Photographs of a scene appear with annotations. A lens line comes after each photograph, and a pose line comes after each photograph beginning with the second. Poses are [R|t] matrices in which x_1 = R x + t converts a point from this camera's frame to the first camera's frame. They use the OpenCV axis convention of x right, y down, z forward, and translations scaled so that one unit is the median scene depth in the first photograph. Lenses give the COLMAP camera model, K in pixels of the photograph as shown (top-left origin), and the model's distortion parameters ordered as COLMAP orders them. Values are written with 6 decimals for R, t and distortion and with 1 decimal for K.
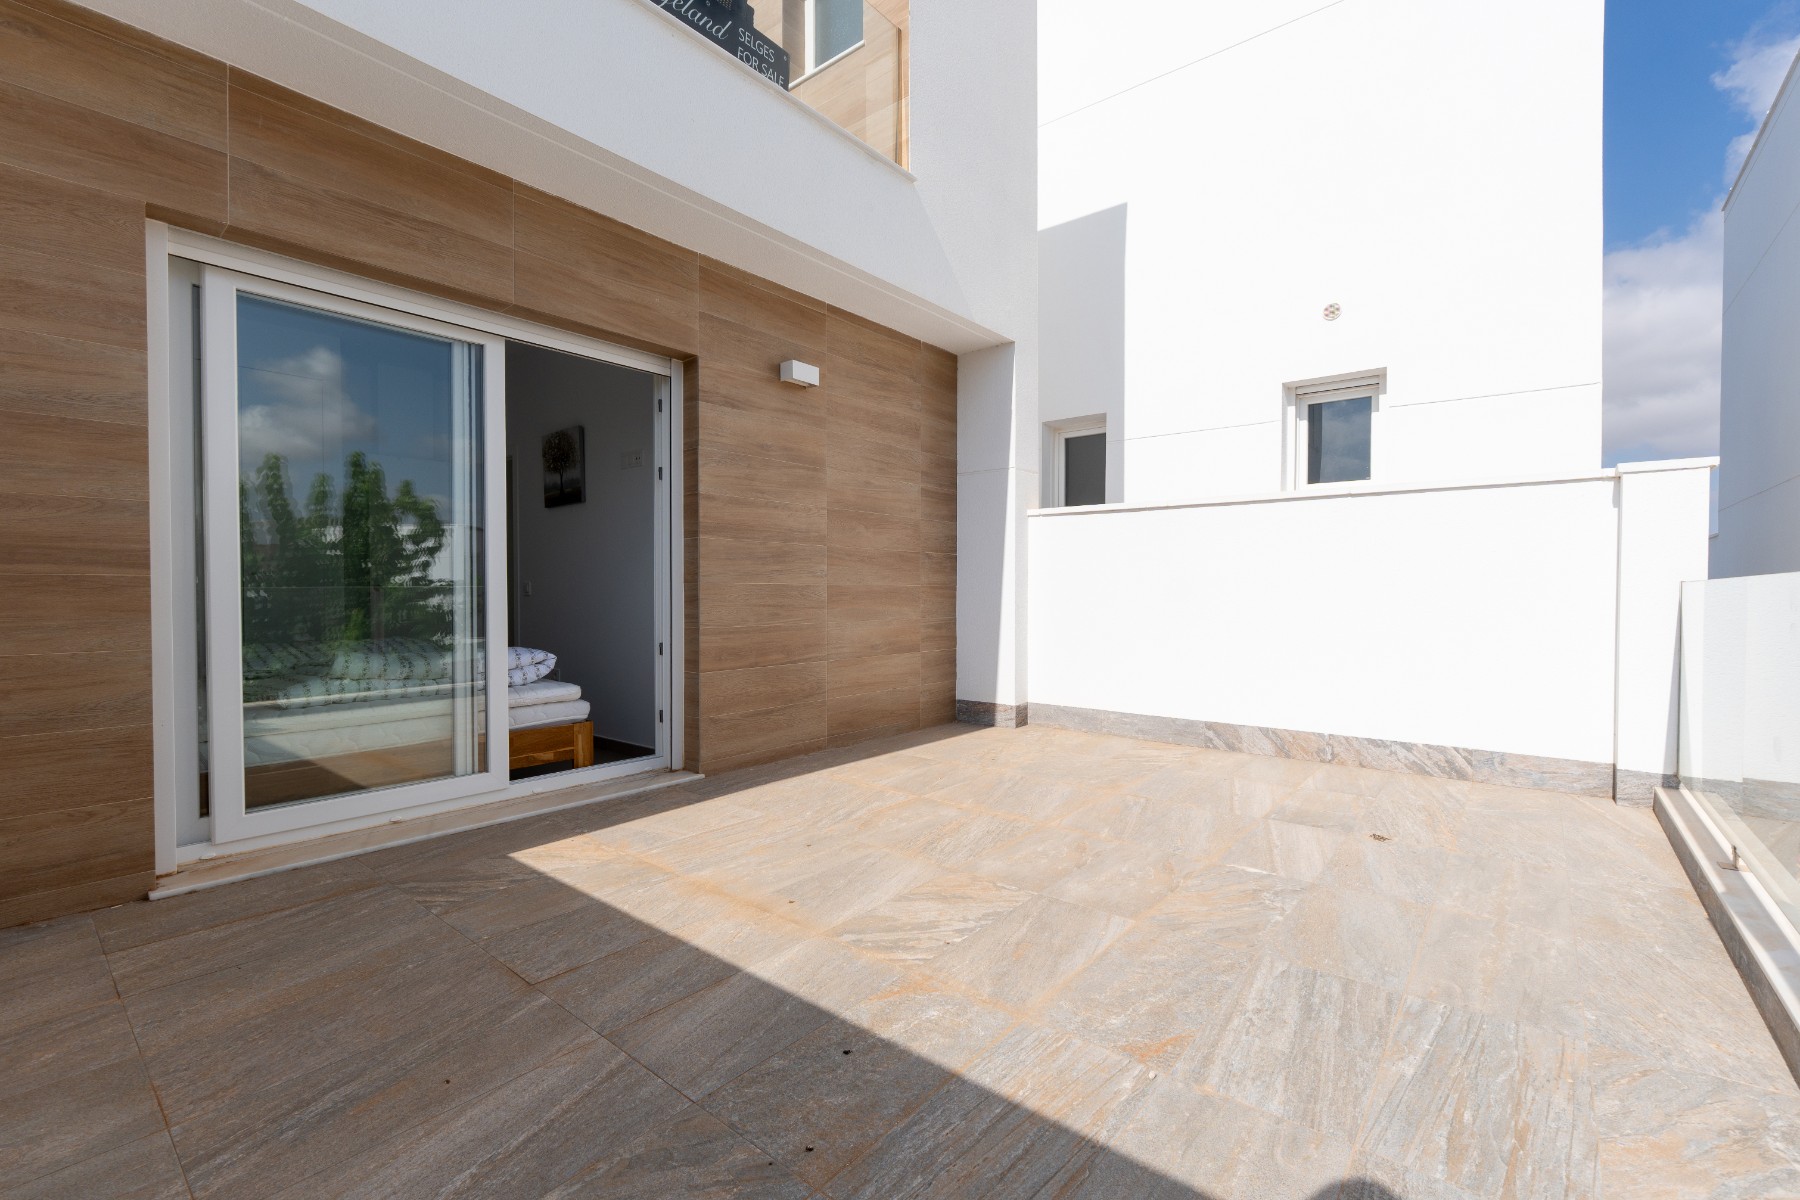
lens RADIAL K [[780.3, 0, 894.6], [0, 780.3, 603.8], [0, 0, 1]] dist [-0.003685, -0.000223]
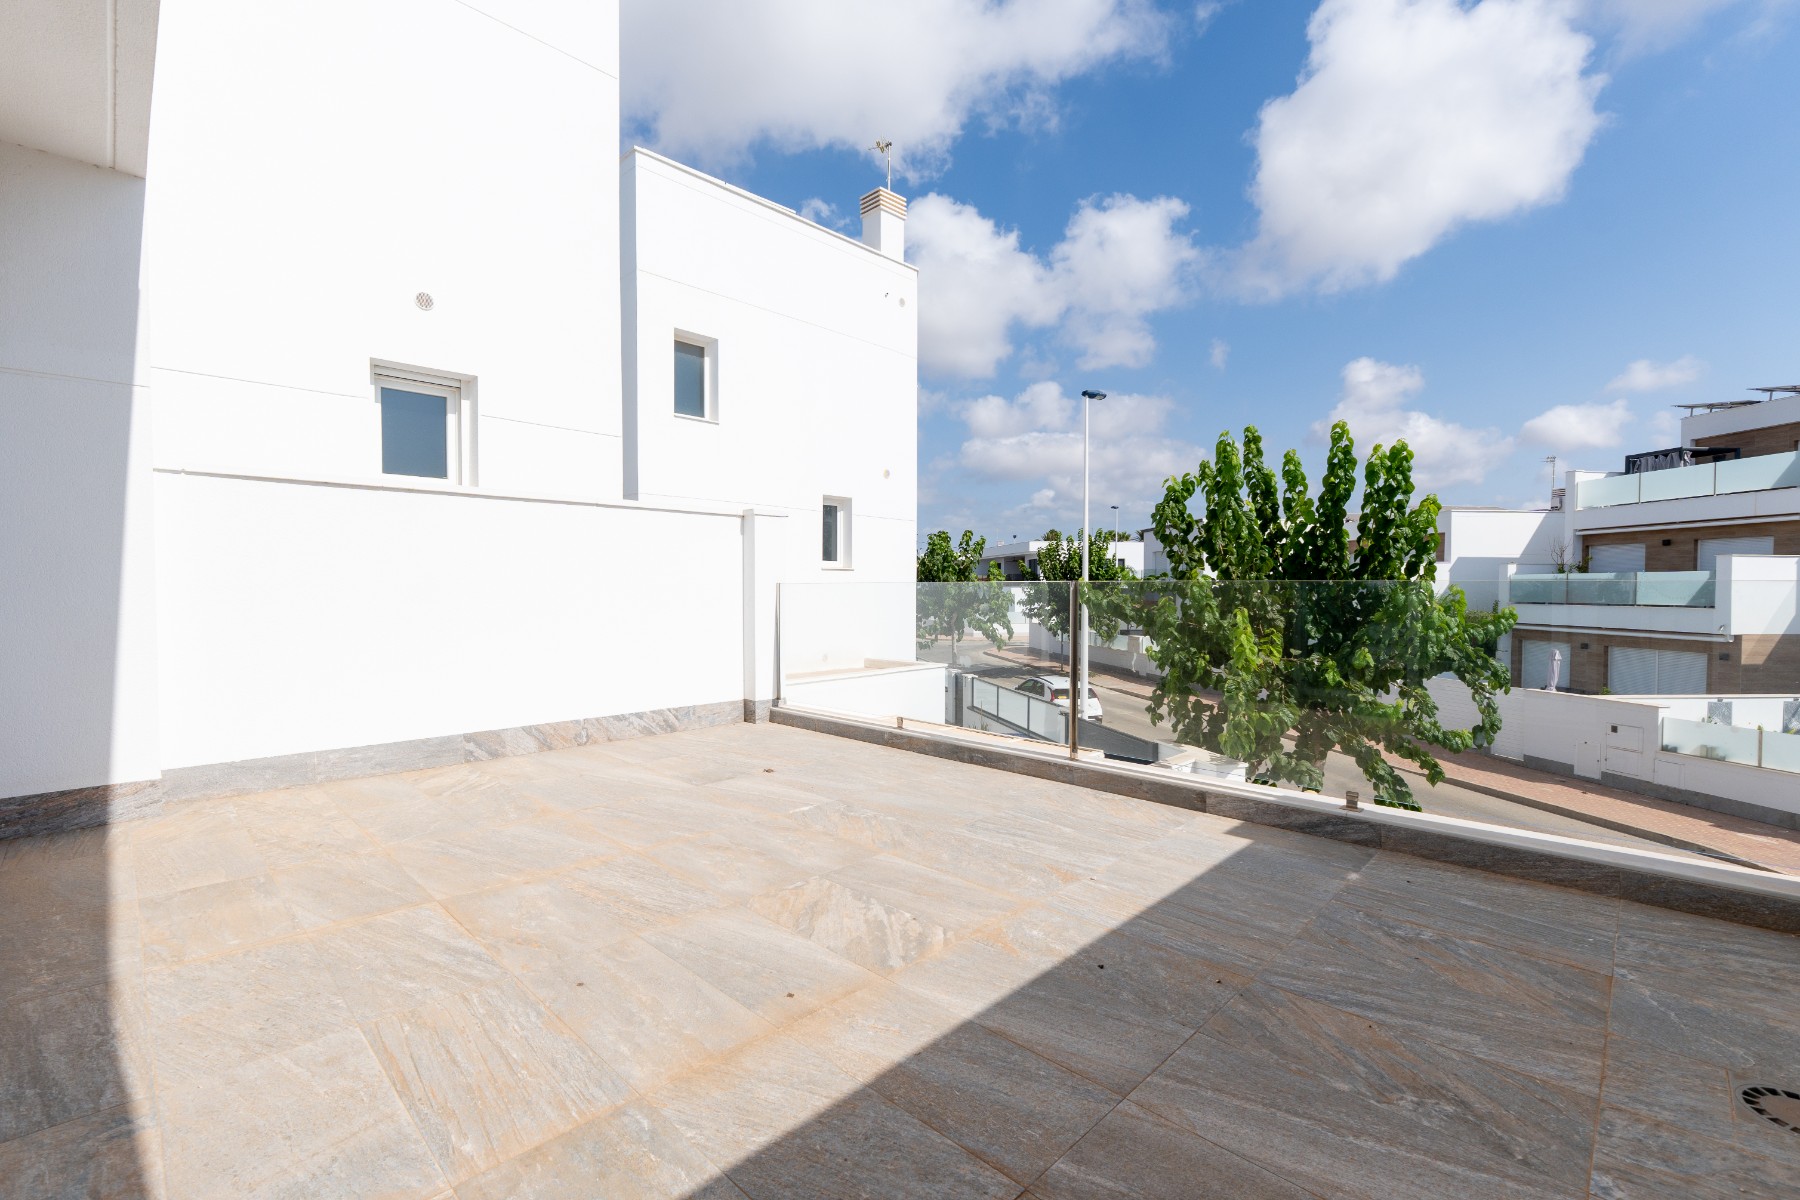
lens RADIAL K [[780.3, 0, 894.6], [0, 780.3, 603.8], [0, 0, 1]] dist [-0.003685, -0.000223]
pose [[0.081548, -0.023564, 0.996391, -0.636427], [0.016434, 0.999616, 0.022295, -0.016745], [-0.996534, 0.014557, 0.081904, 0.591900]]
